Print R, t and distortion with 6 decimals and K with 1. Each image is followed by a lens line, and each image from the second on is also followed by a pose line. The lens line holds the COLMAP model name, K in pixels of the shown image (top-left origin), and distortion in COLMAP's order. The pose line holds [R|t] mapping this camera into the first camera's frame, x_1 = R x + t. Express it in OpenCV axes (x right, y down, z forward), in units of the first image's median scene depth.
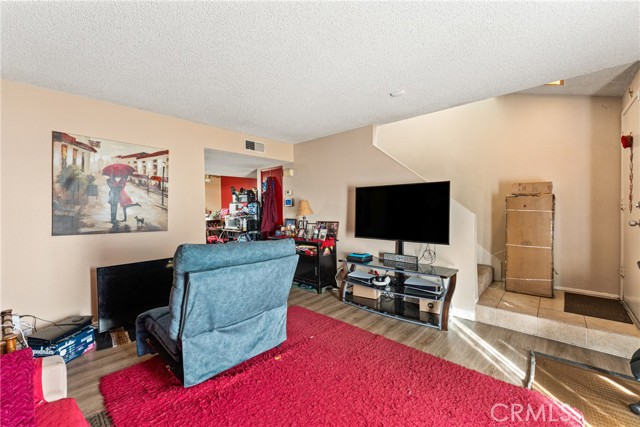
lens RADIAL K [[253.5, 0, 315.8], [0, 253.5, 204.9], [0, 0, 1]] dist [-0.001459, -0.000198]
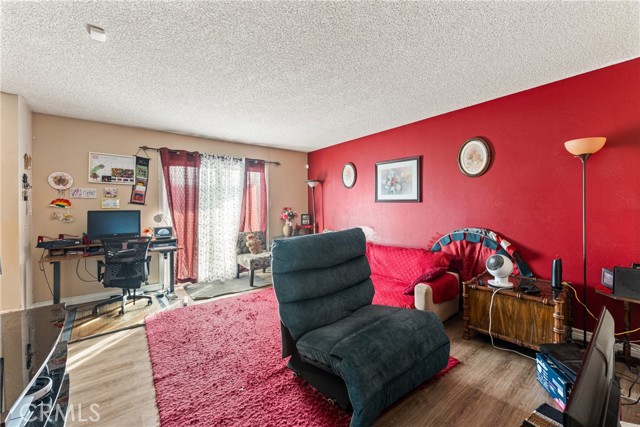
lens RADIAL K [[253.5, 0, 315.8], [0, 253.5, 204.9], [0, 0, 1]] dist [-0.001459, -0.000198]
pose [[-0.990864, 0.040296, 0.128702, -0.397999], [0.041143, 0.999146, 0.003928, -0.007772], [-0.128434, 0.009188, -0.991676, 1.869053]]
